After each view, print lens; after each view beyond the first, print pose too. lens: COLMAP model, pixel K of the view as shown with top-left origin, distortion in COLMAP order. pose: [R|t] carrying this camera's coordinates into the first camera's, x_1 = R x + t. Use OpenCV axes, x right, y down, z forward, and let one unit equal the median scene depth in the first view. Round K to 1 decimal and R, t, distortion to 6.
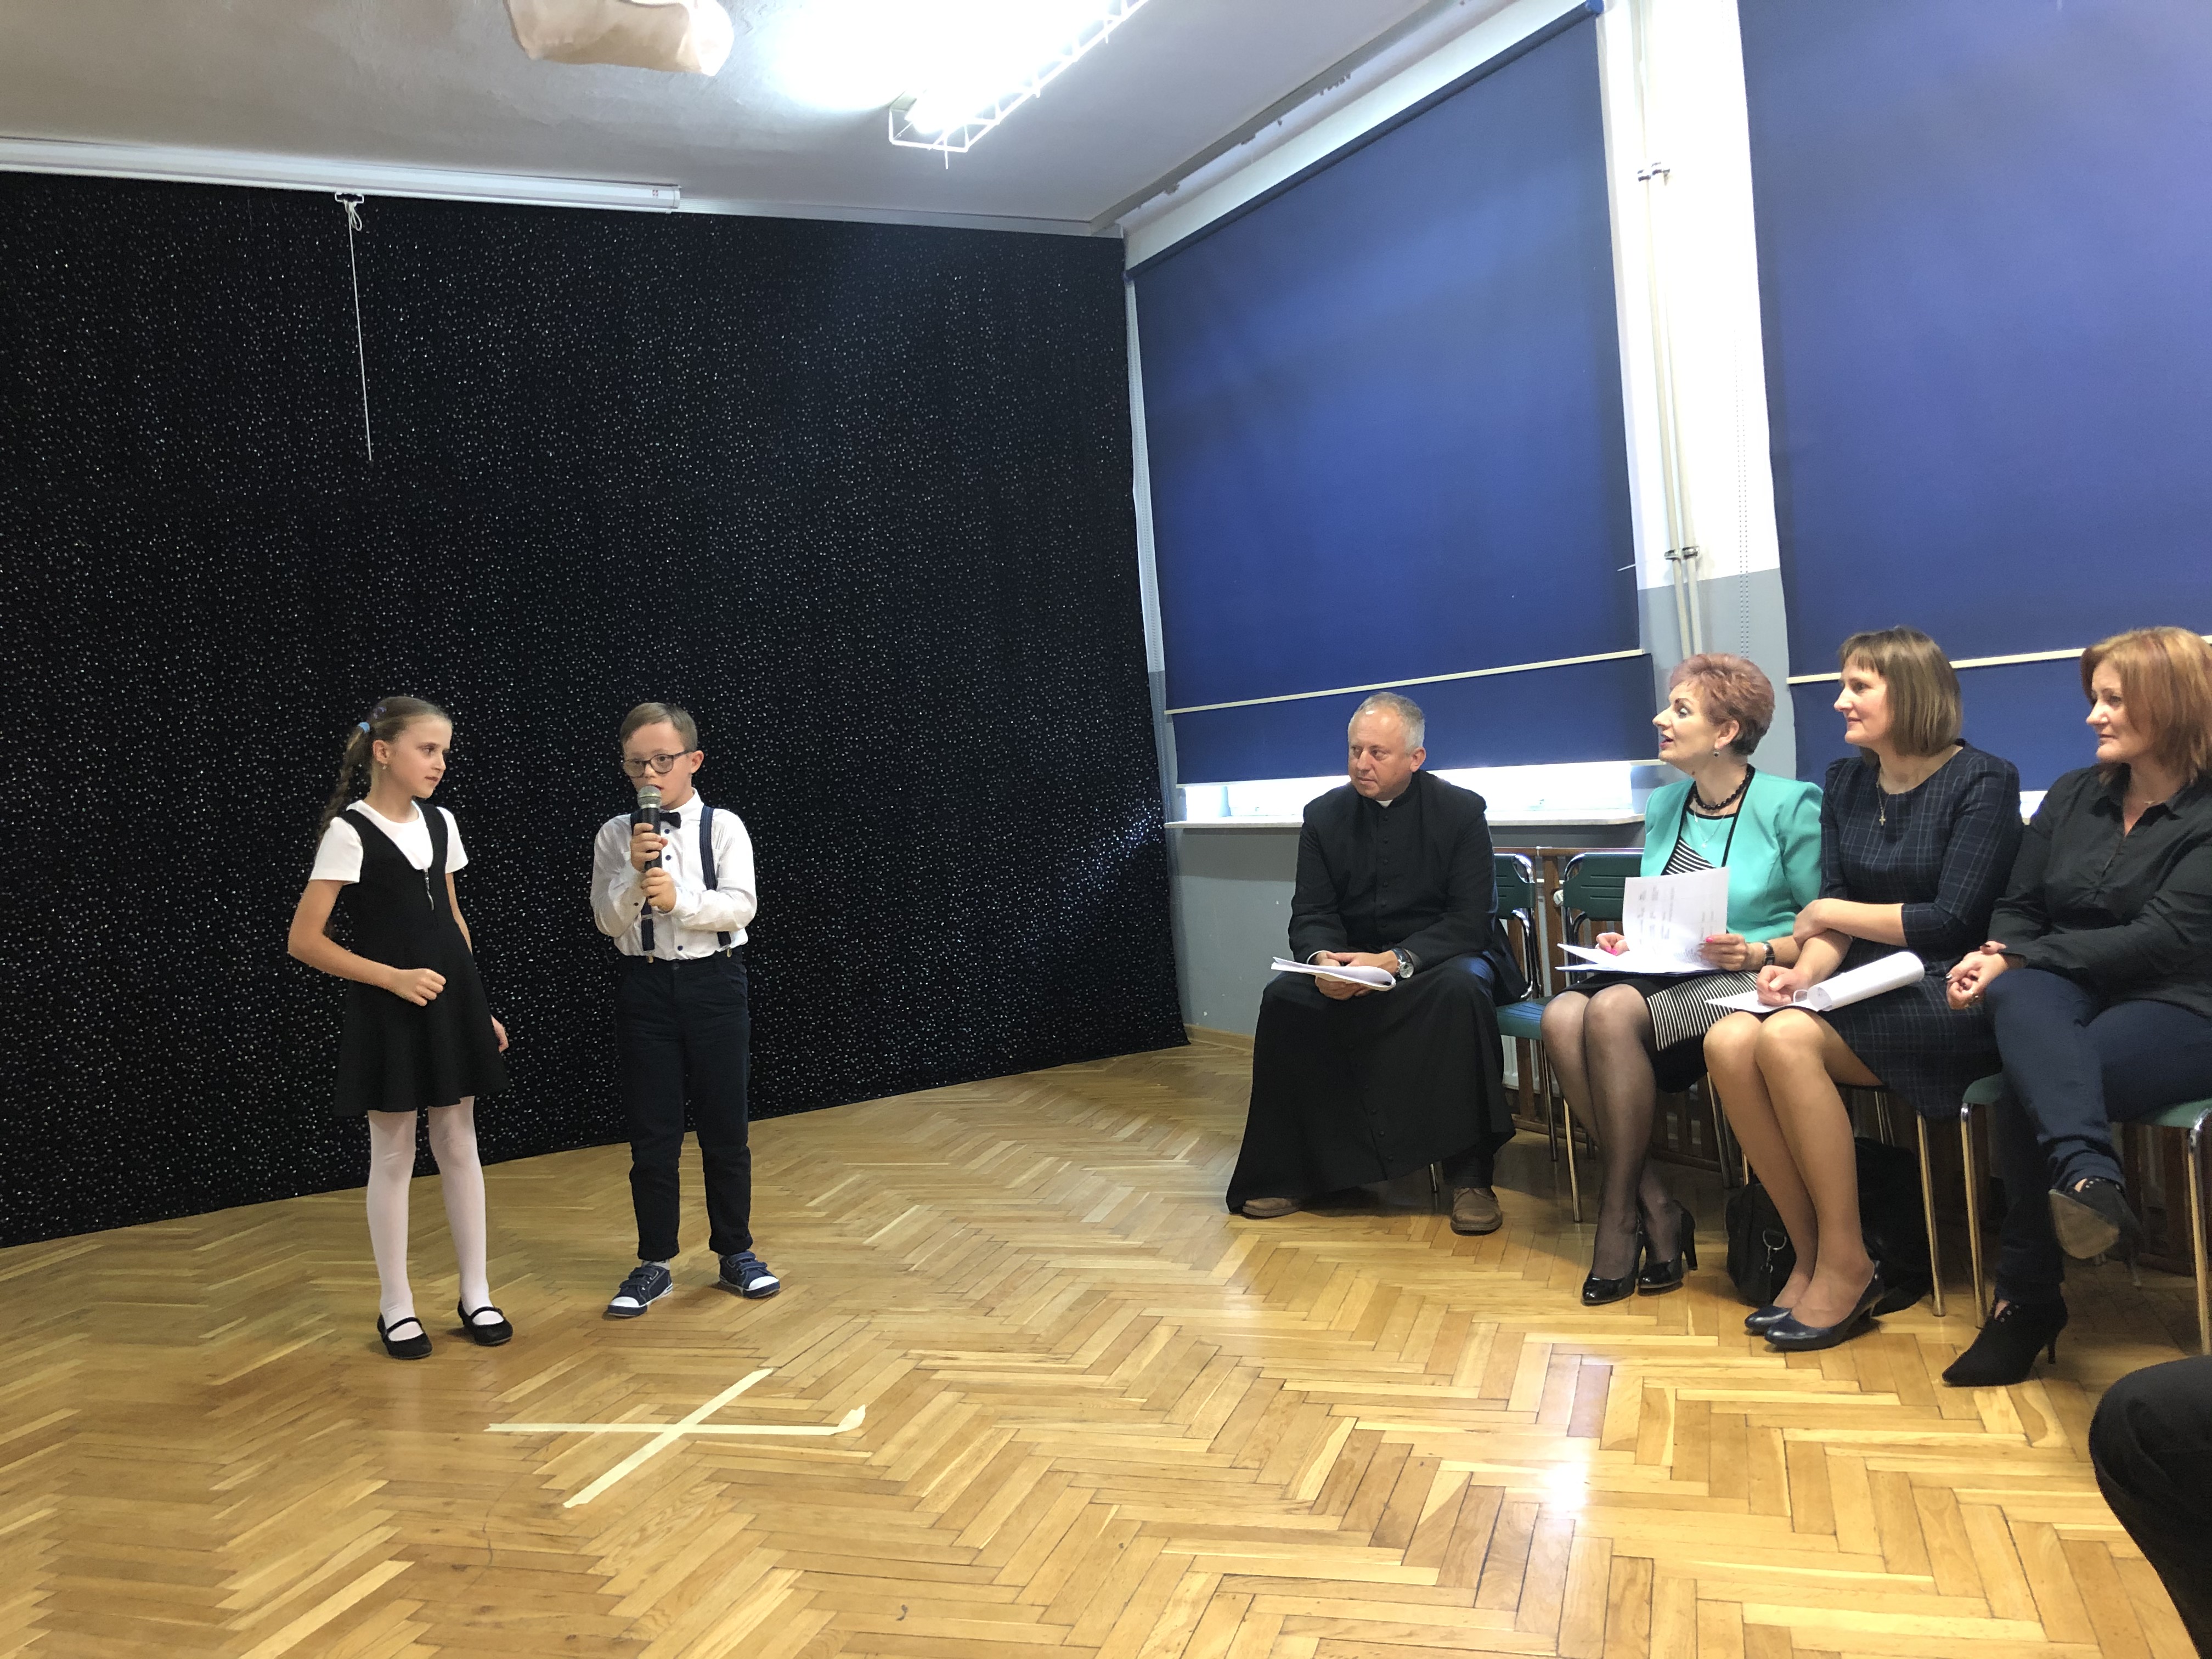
lens RADIAL K [[1765.2, 0, 1086.3], [0, 1765.2, 809.3], [0, 0, 1]] dist [0.011791, 0.013358]
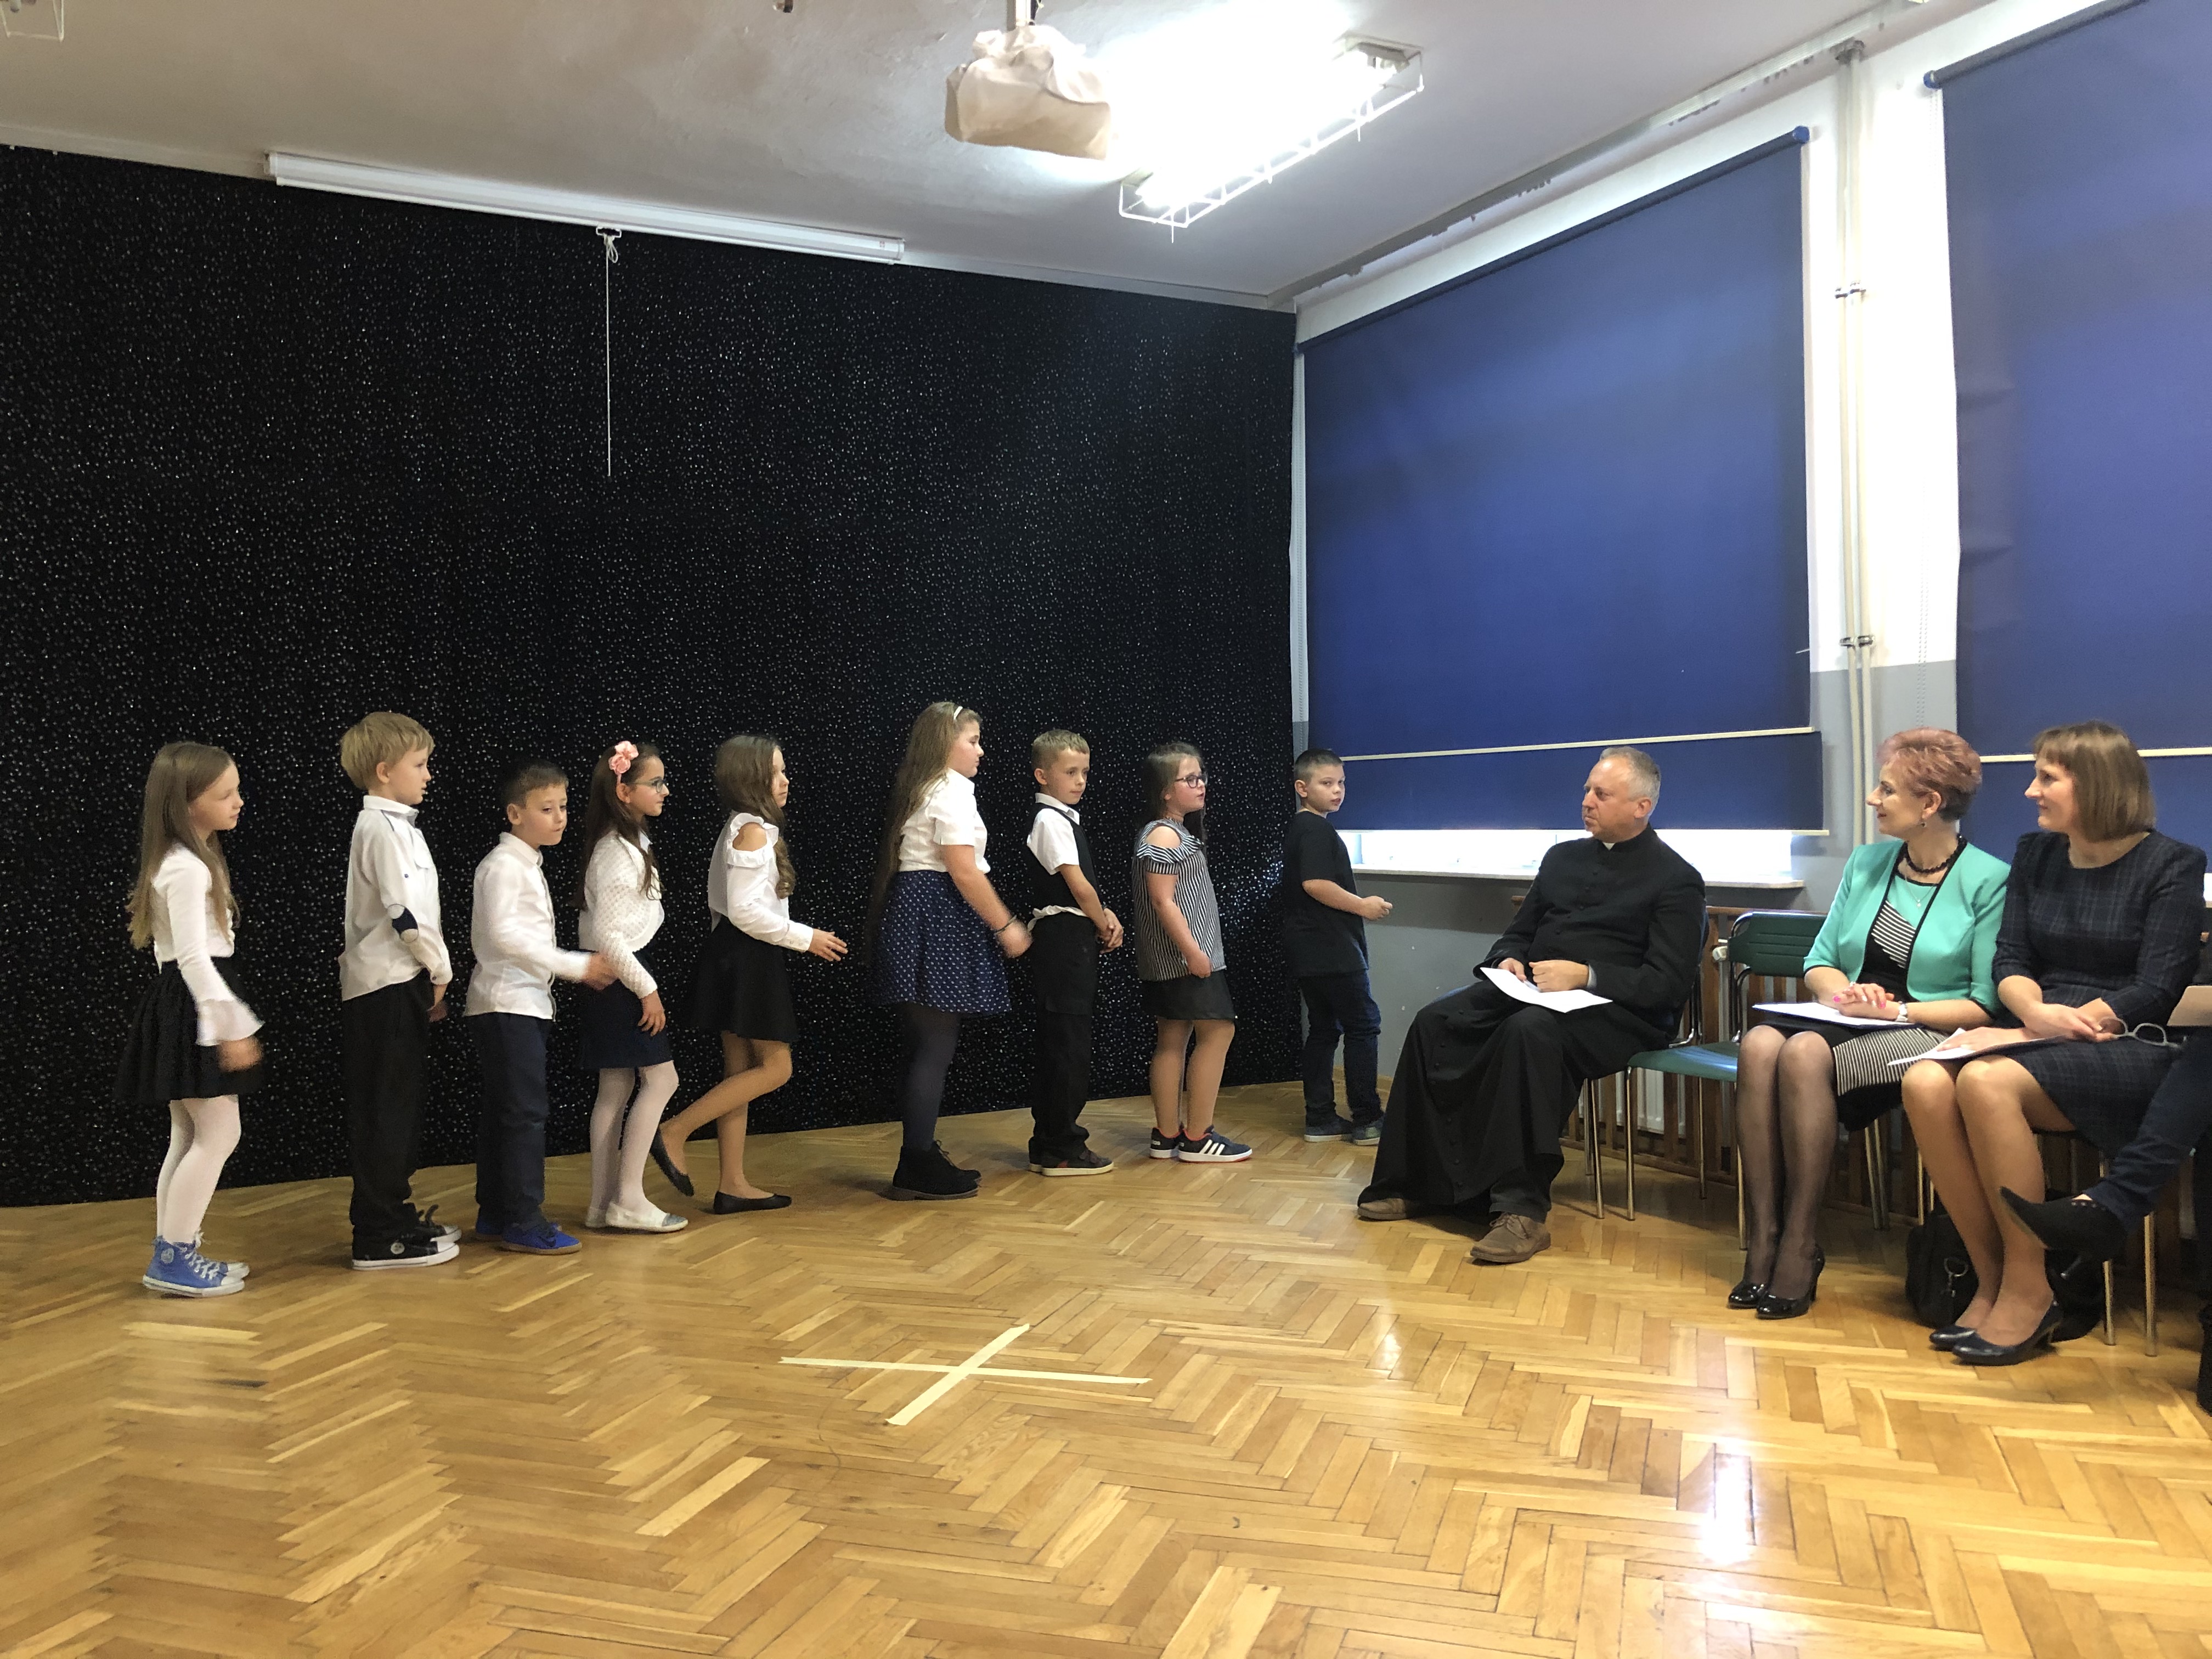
lens RADIAL K [[1765.2, 0, 1091.2], [0, 1765.2, 822.6], [0, 0, 1]] dist [0.011791, 0.013358]
pose [[0.997844, 0.065619, 0.001270, -0.164057], [-0.065573, 0.997583, -0.022978, 0.027985], [-0.002775, 0.022845, 0.999735, -0.103251]]
